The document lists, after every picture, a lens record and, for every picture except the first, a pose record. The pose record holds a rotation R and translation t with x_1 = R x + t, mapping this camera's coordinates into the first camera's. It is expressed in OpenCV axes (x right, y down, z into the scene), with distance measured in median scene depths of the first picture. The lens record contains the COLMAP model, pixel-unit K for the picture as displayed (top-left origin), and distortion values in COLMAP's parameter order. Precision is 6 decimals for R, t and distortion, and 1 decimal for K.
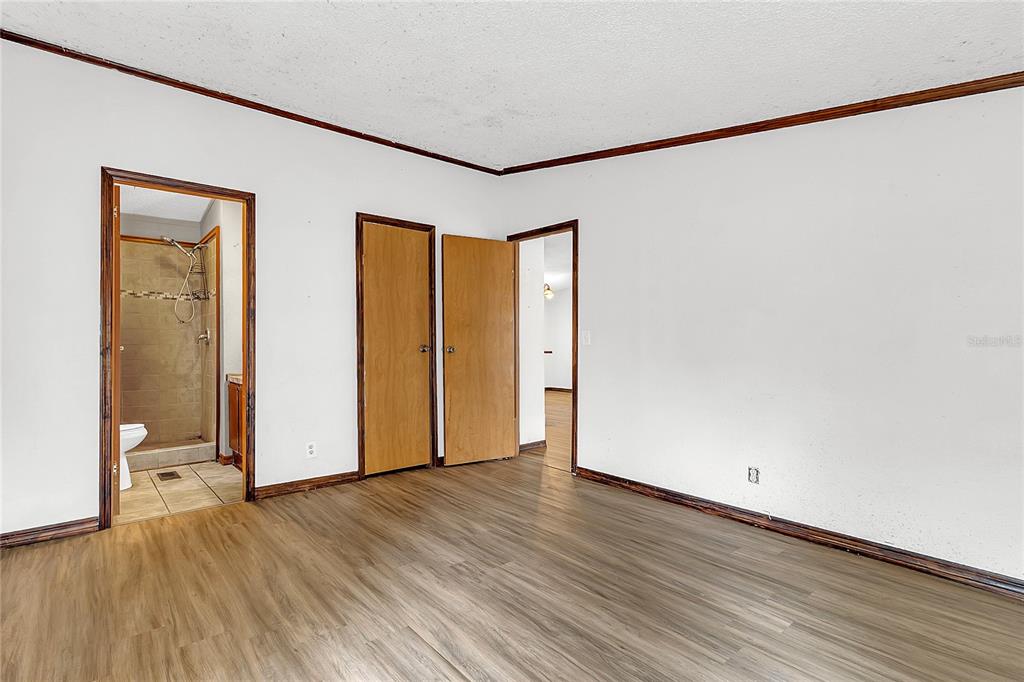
lens RADIAL K [[489.0, 0, 510.8], [0, 489.0, 340.0], [0, 0, 1]] dist [0.003356, 0.000369]
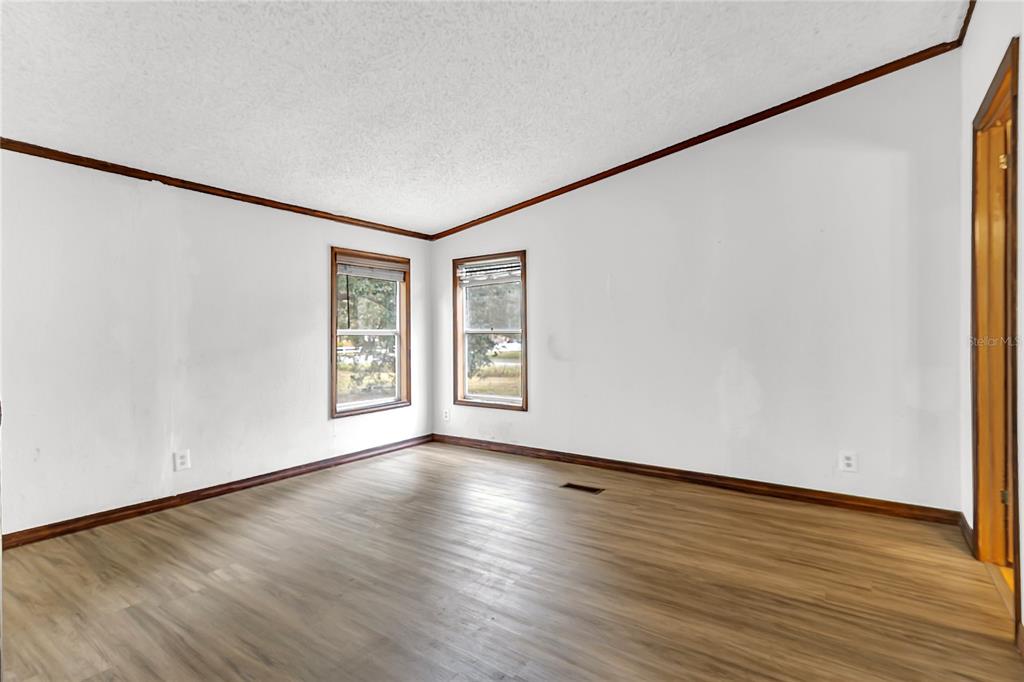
lens RADIAL K [[489.0, 0, 514.2], [0, 489.0, 340.9], [0, 0, 1]] dist [0.003356, 0.000369]
pose [[-0.977161, 0.006553, -0.212399, 0.089932], [0.006892, 0.999976, -0.000856, 0.026981], [0.212388, -0.002300, -0.977183, 1.784744]]
